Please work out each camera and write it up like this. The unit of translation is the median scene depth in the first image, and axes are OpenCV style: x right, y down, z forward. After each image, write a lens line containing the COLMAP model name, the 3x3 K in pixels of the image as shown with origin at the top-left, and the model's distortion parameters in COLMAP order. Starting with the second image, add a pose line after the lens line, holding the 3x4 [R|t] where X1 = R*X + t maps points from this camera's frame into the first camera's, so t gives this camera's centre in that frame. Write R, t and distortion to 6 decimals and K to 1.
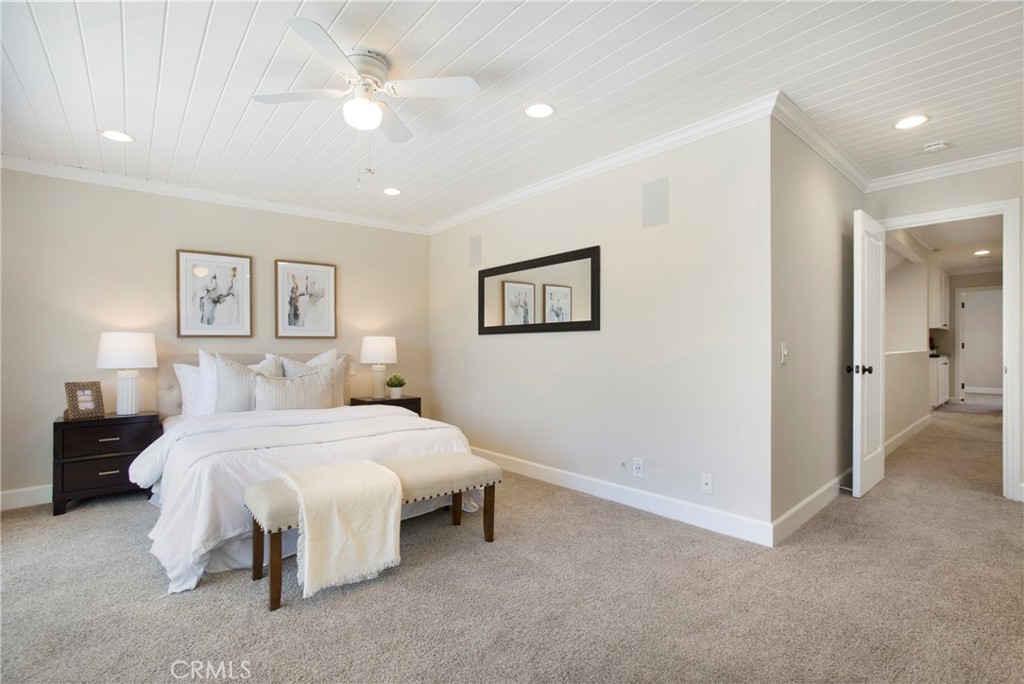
lens RADIAL K [[469.6, 0, 522.9], [0, 469.6, 348.3], [0, 0, 1]] dist [-0.024687, 0.000394]
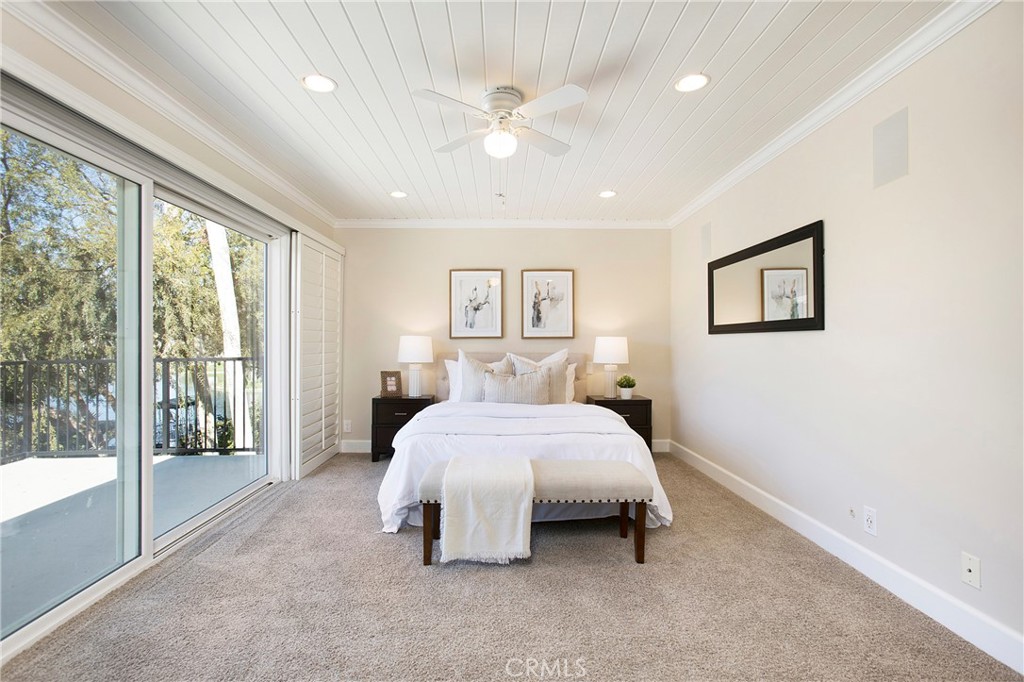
lens RADIAL K [[483.0, 0, 519.0], [0, 483.0, 335.9], [0, 0, 1]] dist [-0.076923, 0.051156]
pose [[0.784693, -0.004790, -0.619867, 0.236202], [-0.003565, 0.999919, -0.012239, -0.016812], [0.619875, 0.011814, 0.784612, 0.080735]]
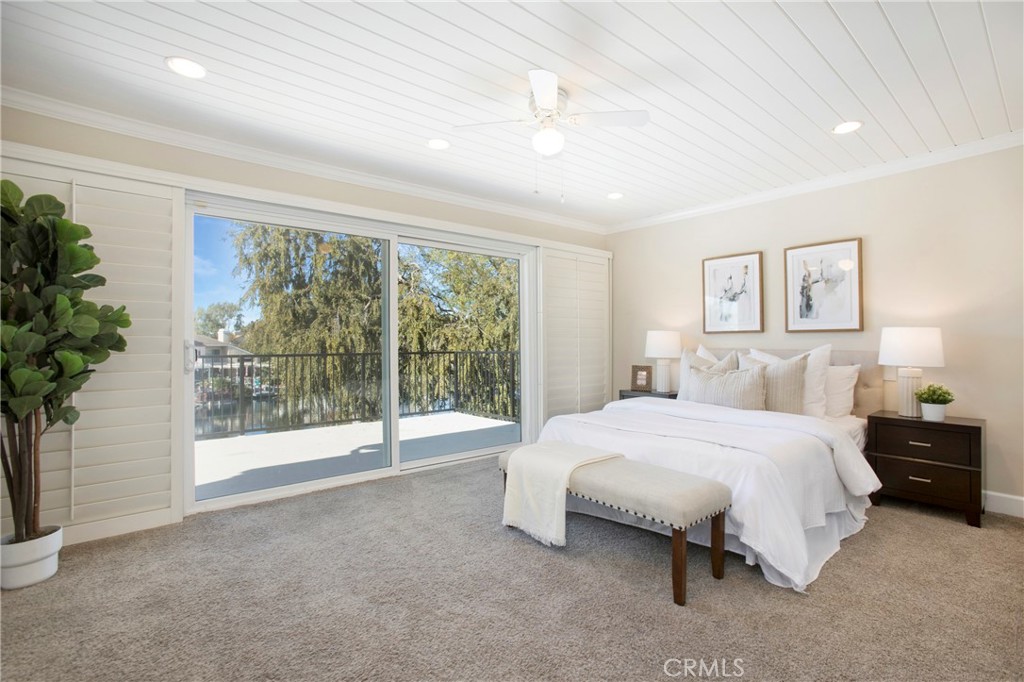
lens RADIAL K [[483.0, 0, 519.0], [0, 483.0, 335.9], [0, 0, 1]] dist [-0.076923, 0.051156]
pose [[0.009512, -0.010389, -0.999901, 0.497591], [-0.004988, 0.999933, -0.010436, -0.002523], [0.999942, 0.005086, 0.009459, 0.541227]]
